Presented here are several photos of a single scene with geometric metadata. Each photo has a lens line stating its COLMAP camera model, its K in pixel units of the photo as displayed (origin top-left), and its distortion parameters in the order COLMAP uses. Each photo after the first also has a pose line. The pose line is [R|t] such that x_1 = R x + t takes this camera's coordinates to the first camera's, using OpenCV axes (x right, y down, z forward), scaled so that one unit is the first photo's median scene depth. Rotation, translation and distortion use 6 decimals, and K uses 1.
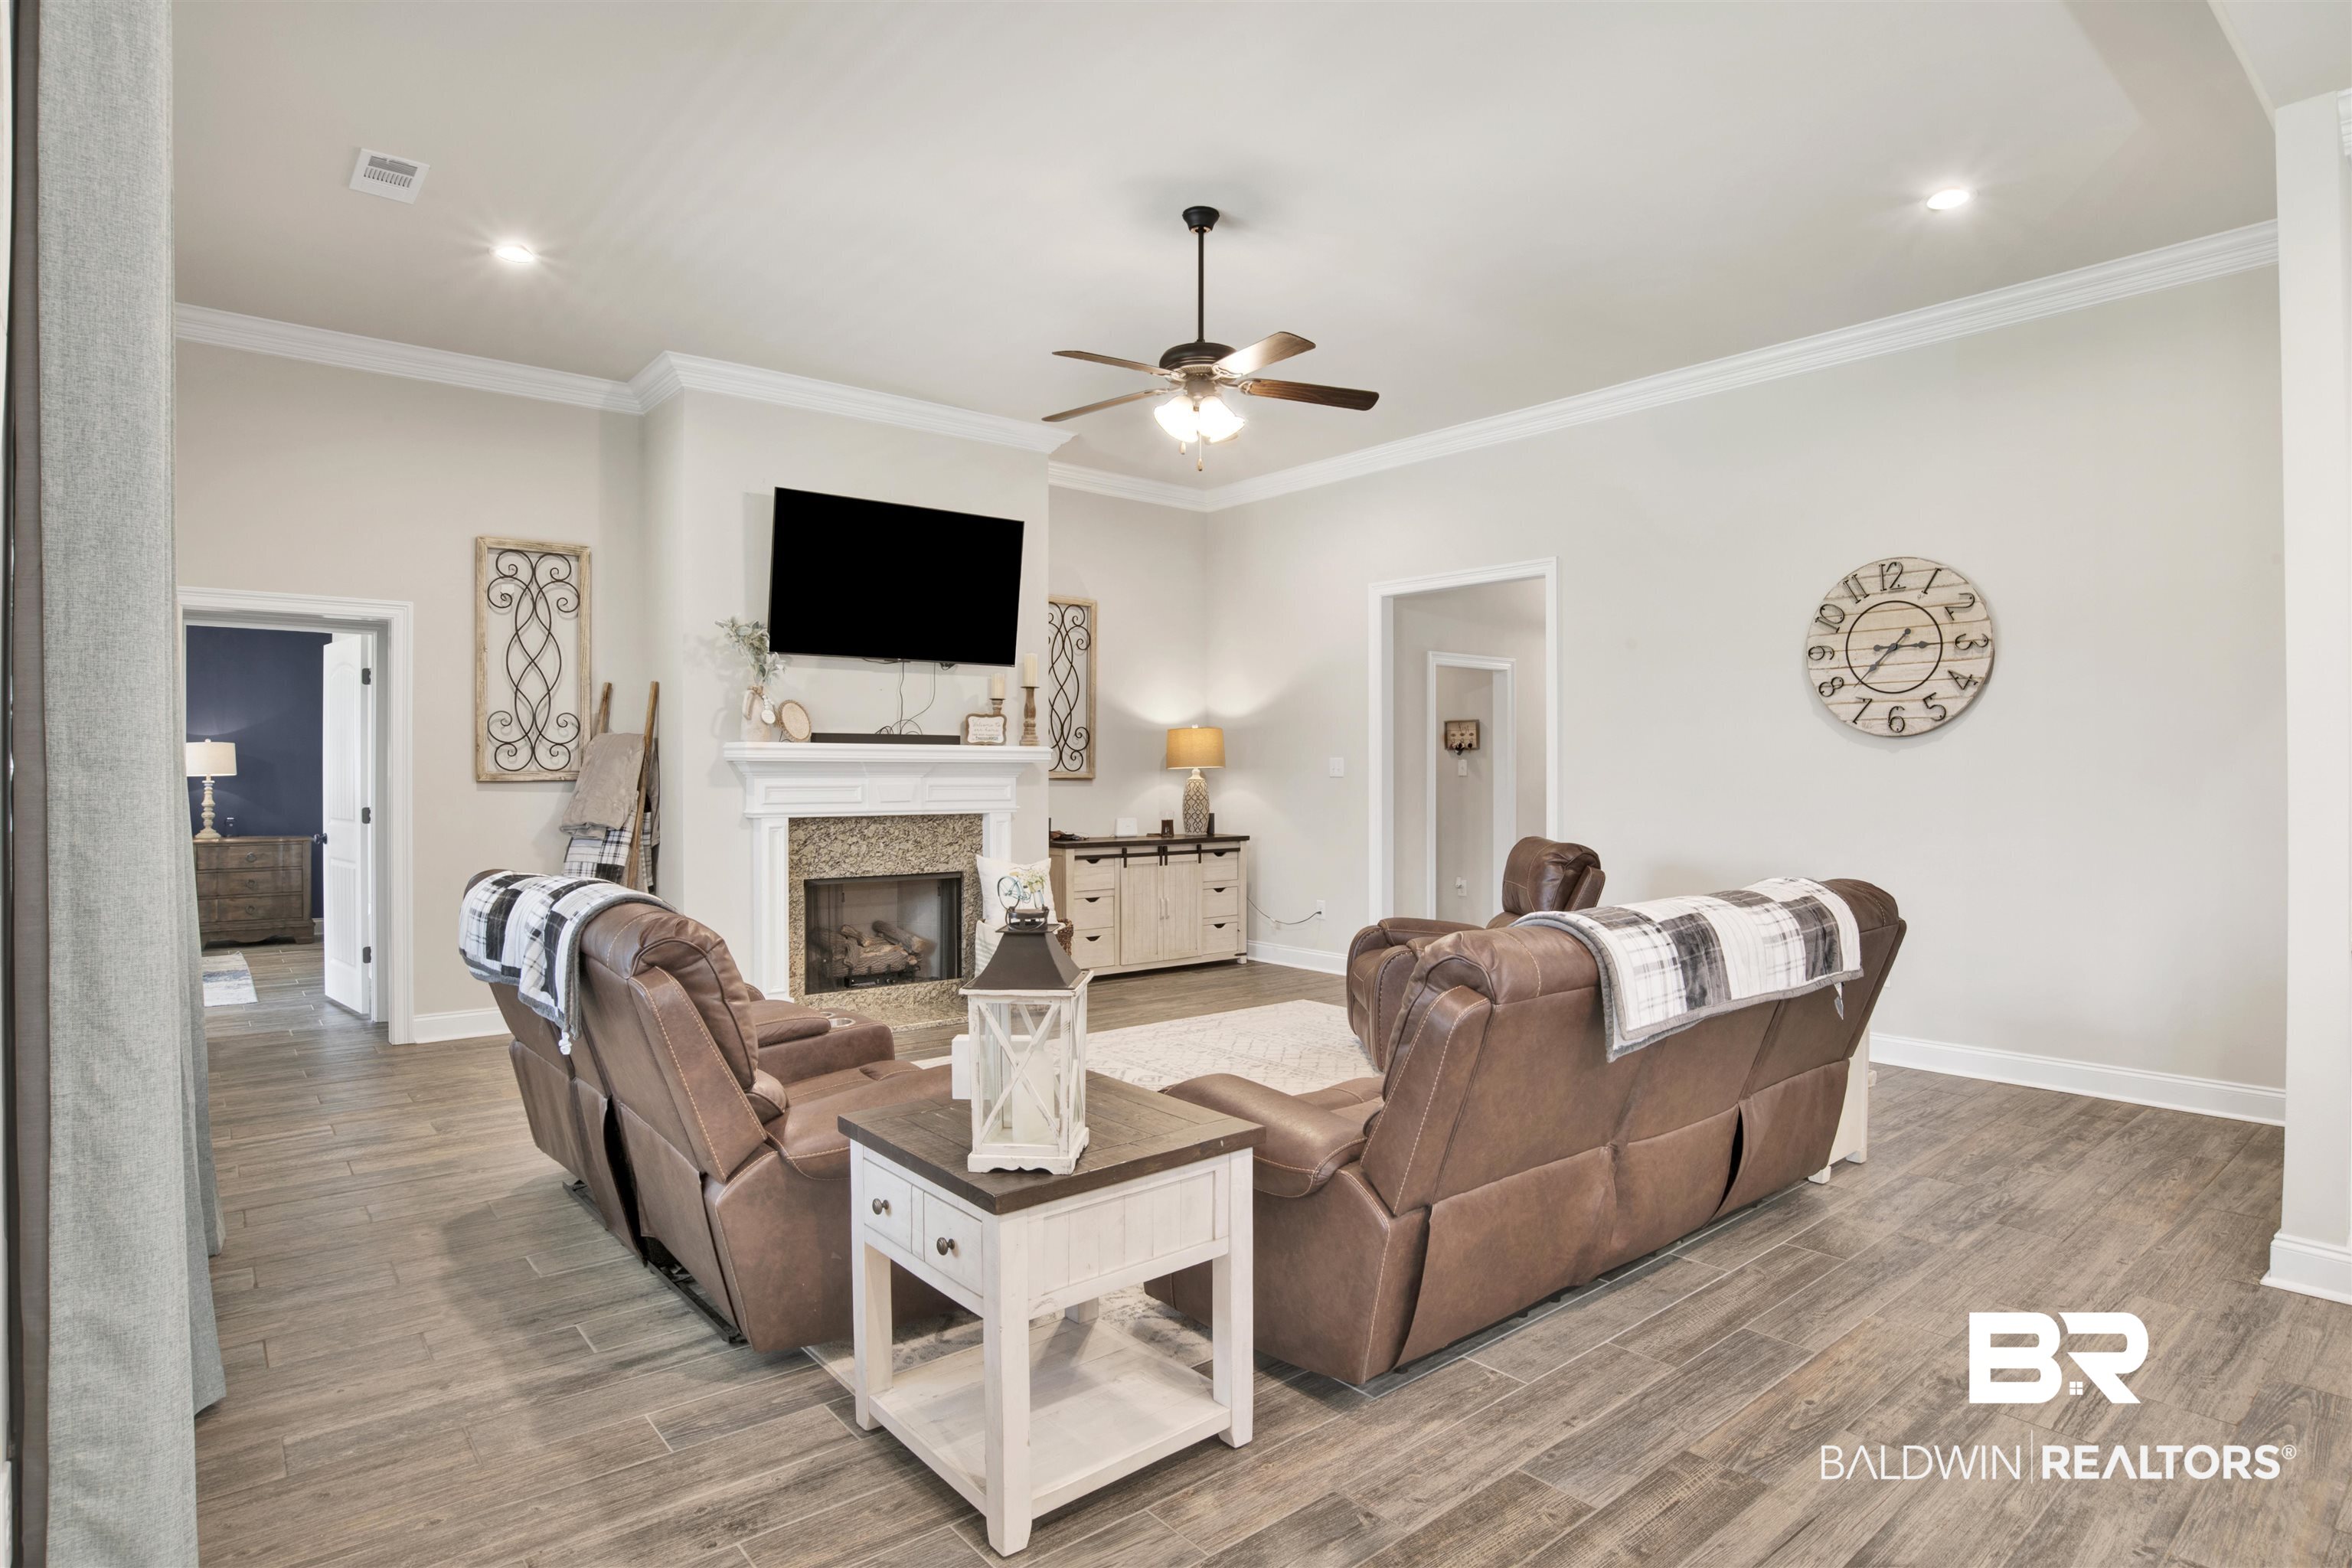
lens RADIAL K [[1238.6, 0, 1160.5], [0, 1238.6, 784.9], [0, 0, 1]] dist [-0.054116, 0.018116]
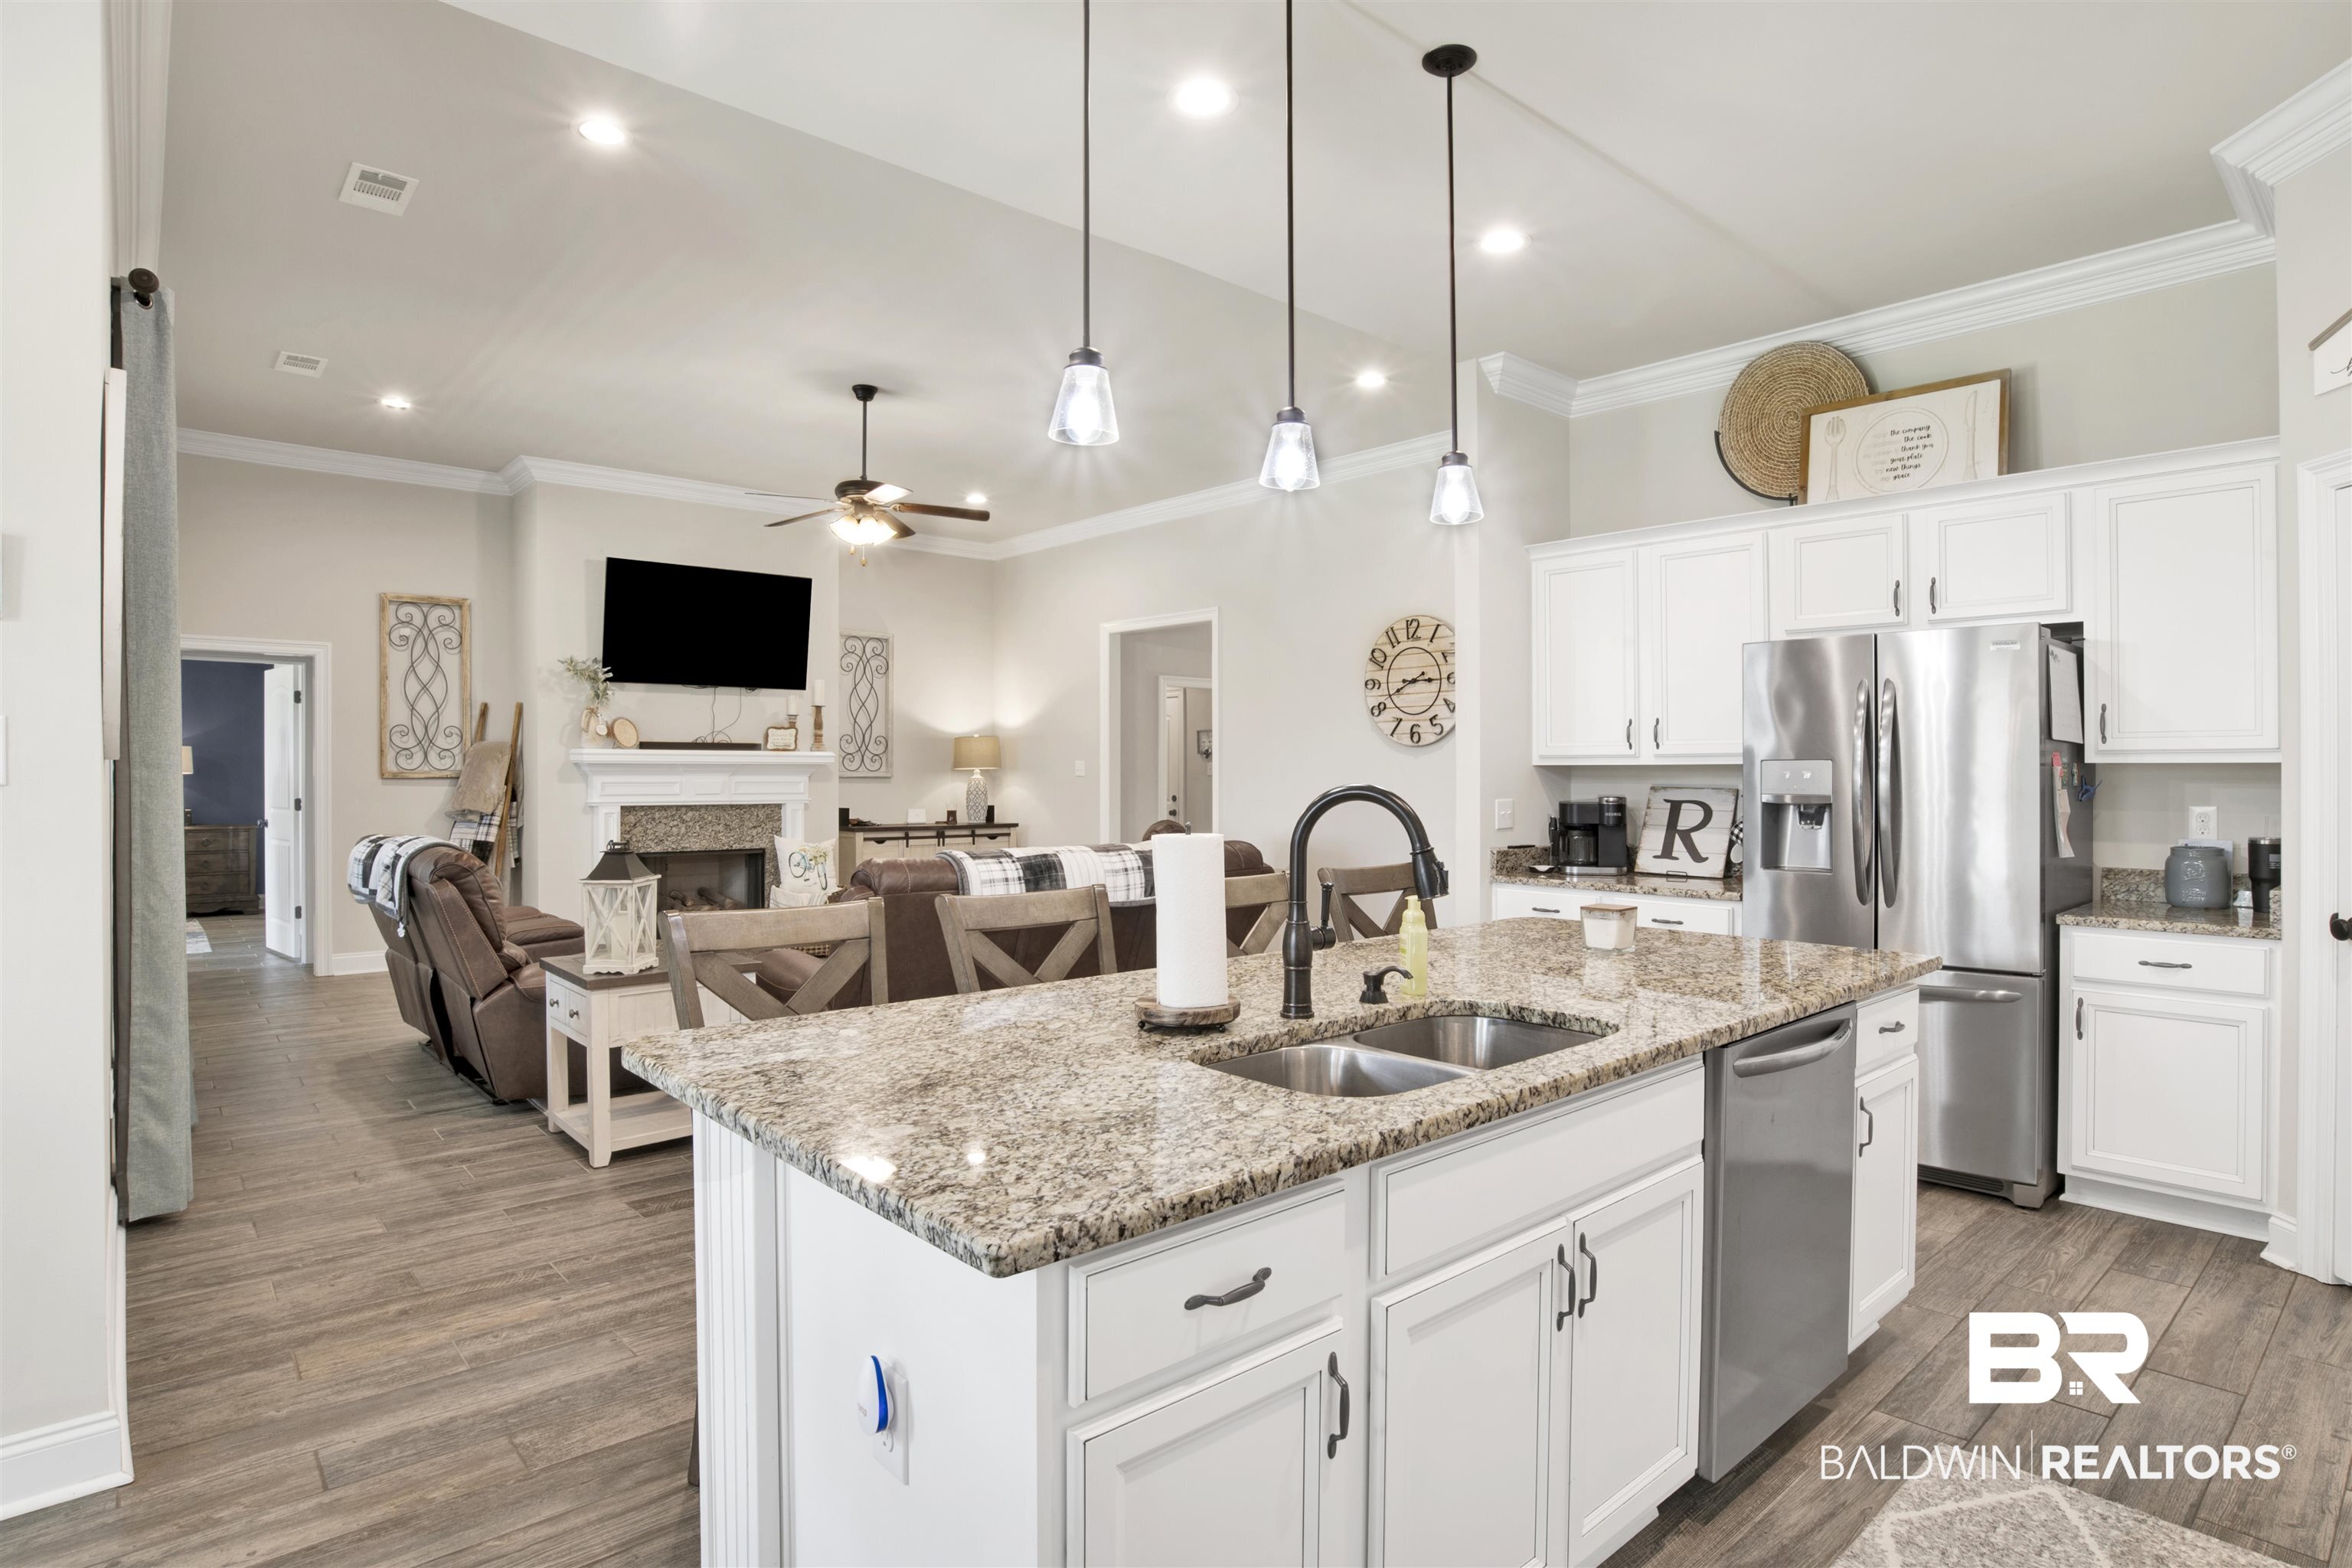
lens RADIAL K [[1238.6, 0, 1201.1], [0, 1238.6, 768.7], [0, 0, 1]] dist [-0.054116, 0.018116]
pose [[0.999579, 0.002016, 0.028954, 0.283272], [-0.001554, 0.999871, -0.015974, 0.007022], [-0.028983, 0.015923, 0.999453, -0.331467]]
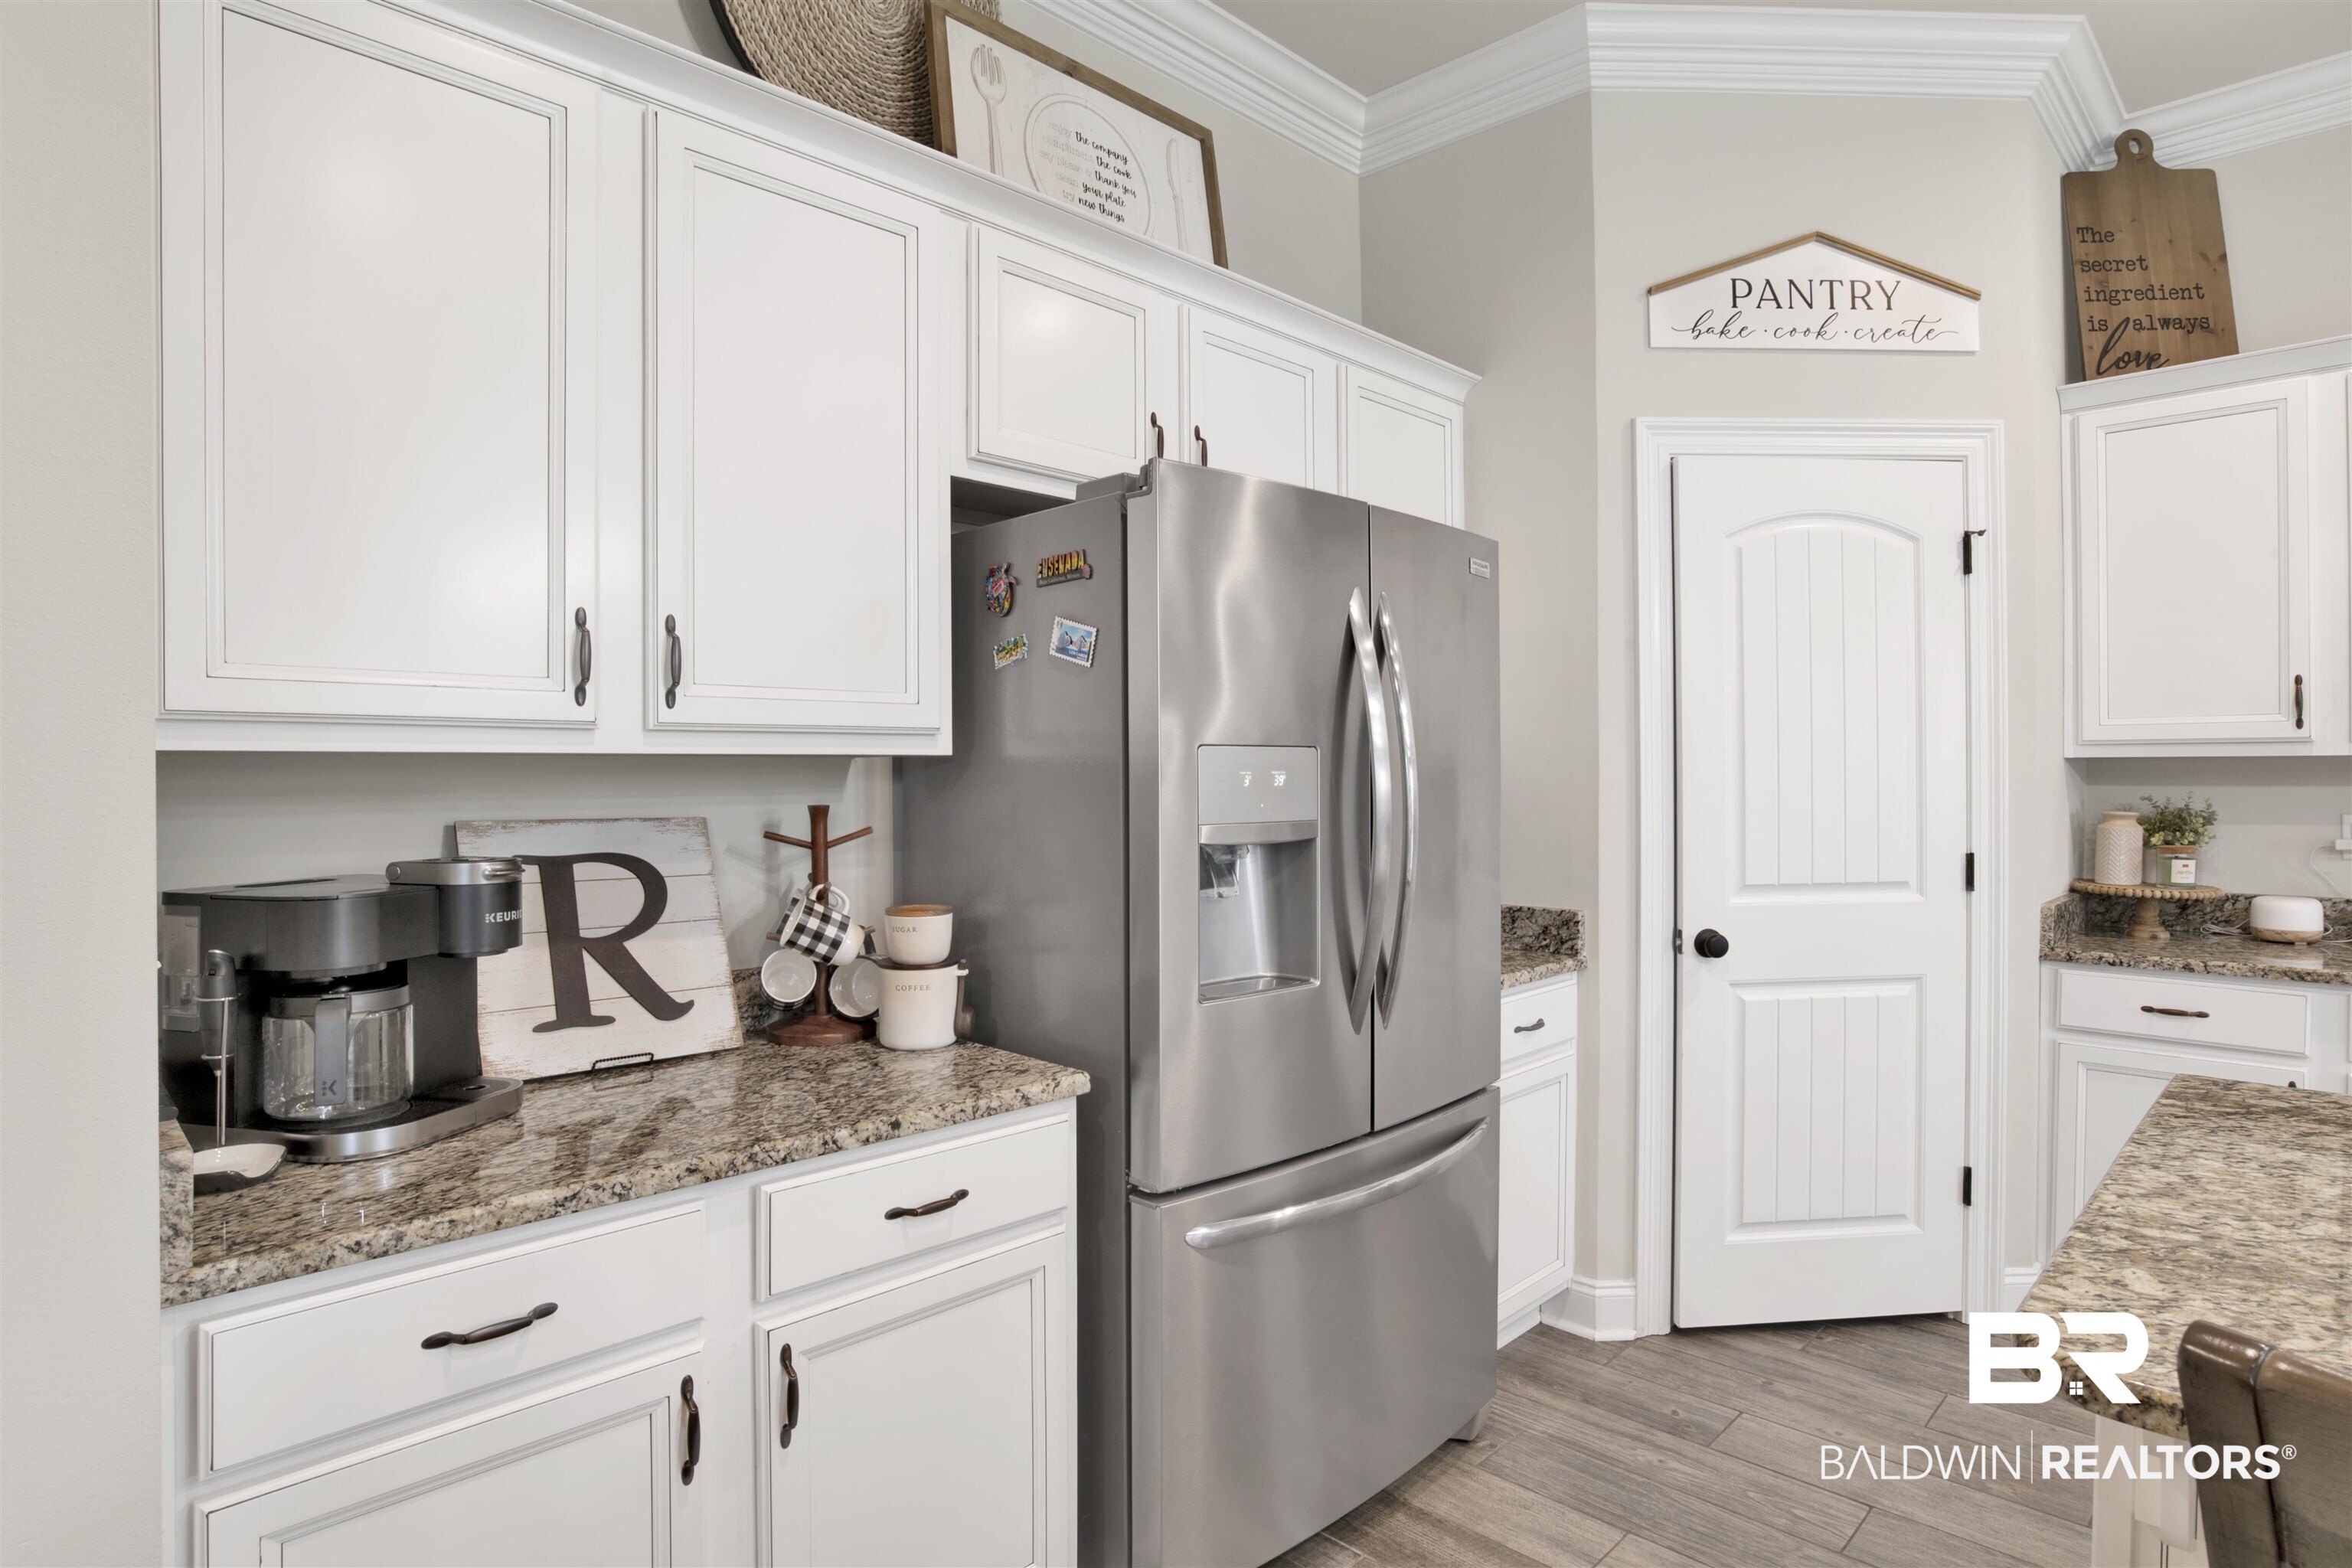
lens RADIAL K [[1238.6, 0, 1199.9], [0, 1238.6, 788.8], [0, 0, 1]] dist [-0.054116, 0.018116]
pose [[-0.097806, -0.006587, 0.995184, 0.323800], [0.018802, 0.999787, 0.008466, -0.000804], [-0.995028, 0.019539, -0.097661, 0.351634]]
